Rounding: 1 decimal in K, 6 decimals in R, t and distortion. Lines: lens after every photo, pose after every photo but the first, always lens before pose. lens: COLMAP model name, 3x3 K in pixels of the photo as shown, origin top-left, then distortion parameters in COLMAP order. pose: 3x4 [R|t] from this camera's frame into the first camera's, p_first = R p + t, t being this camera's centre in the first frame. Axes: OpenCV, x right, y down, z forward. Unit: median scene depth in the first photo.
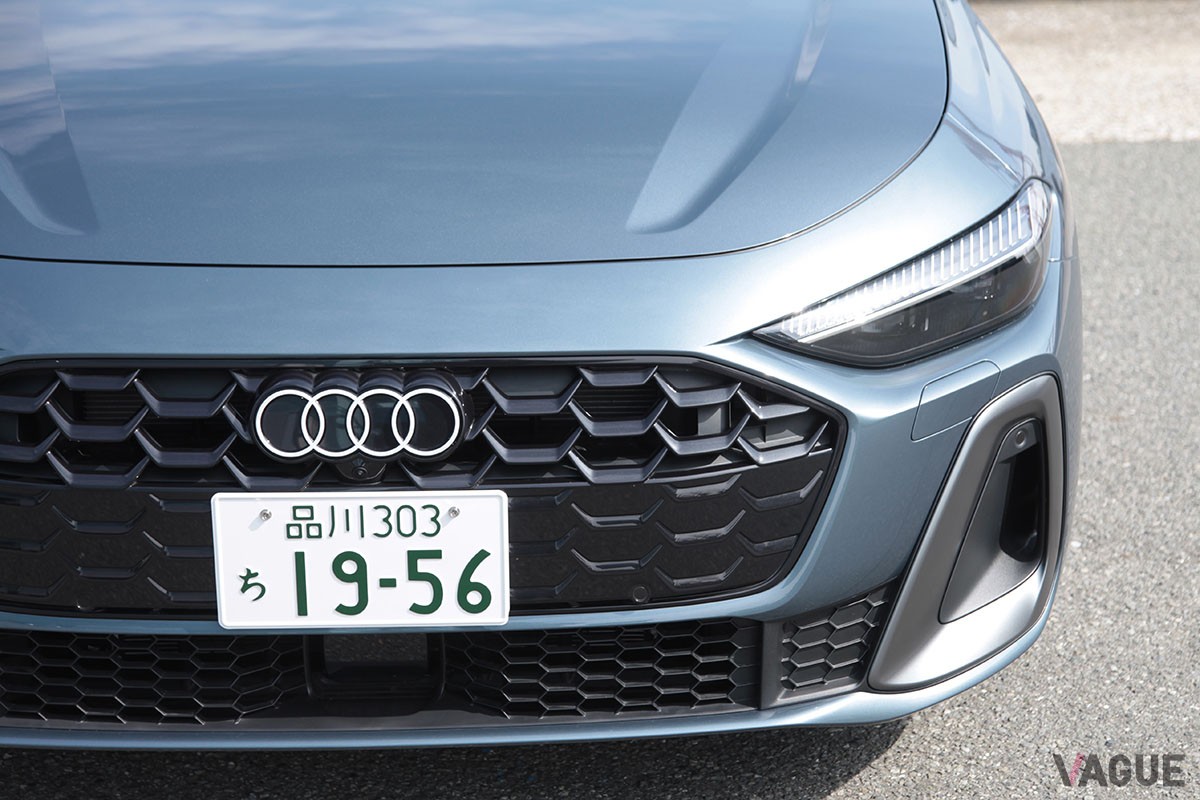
lens RADIAL K [[2099.0, 0, 600.0], [0, 2099.0, 400.0], [0, 0, 1]] dist [0.273430, -0.040598]
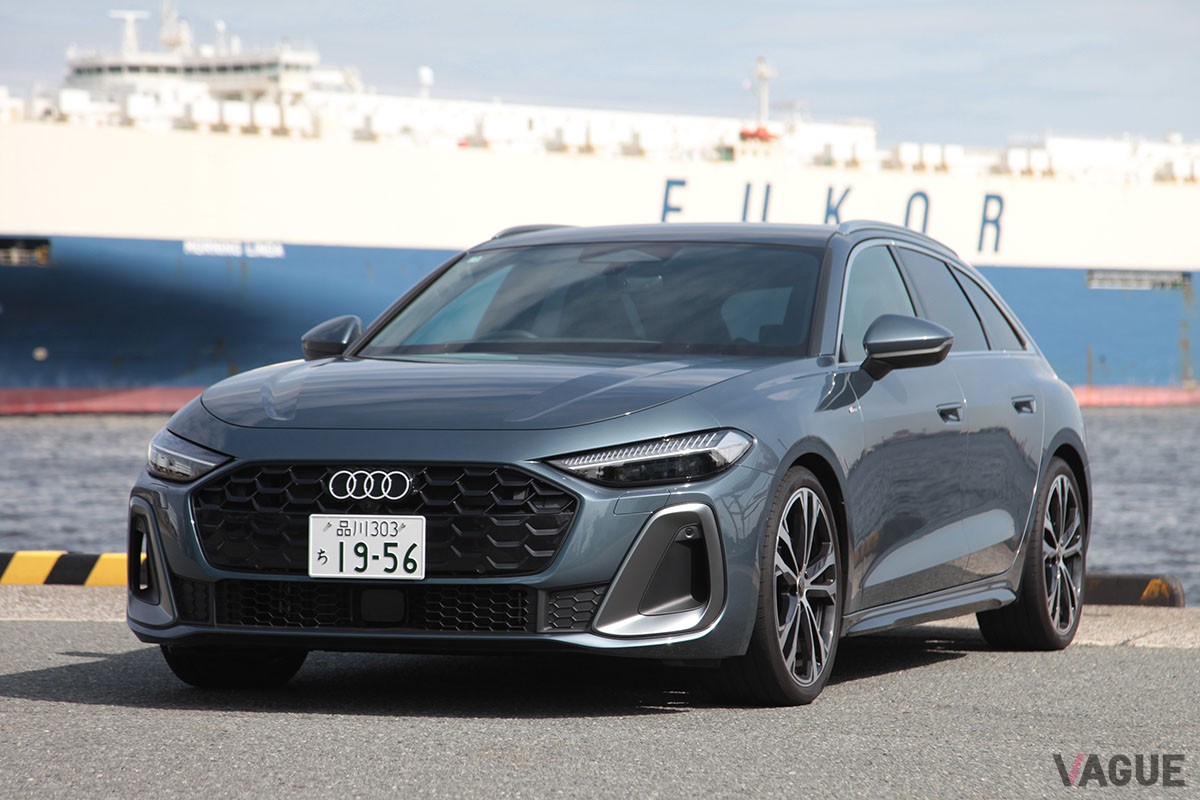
lens RADIAL K [[3396.5, 0, 600.0], [0, 3396.5, 400.0], [0, 0, 1]] dist [0.094336, 0.191826]
pose [[0.936316, 0.007254, -0.351082, 1.428014], [-0.123815, 0.942398, -0.310736, 1.046461], [0.328605, 0.334416, 0.883280, -2.246216]]
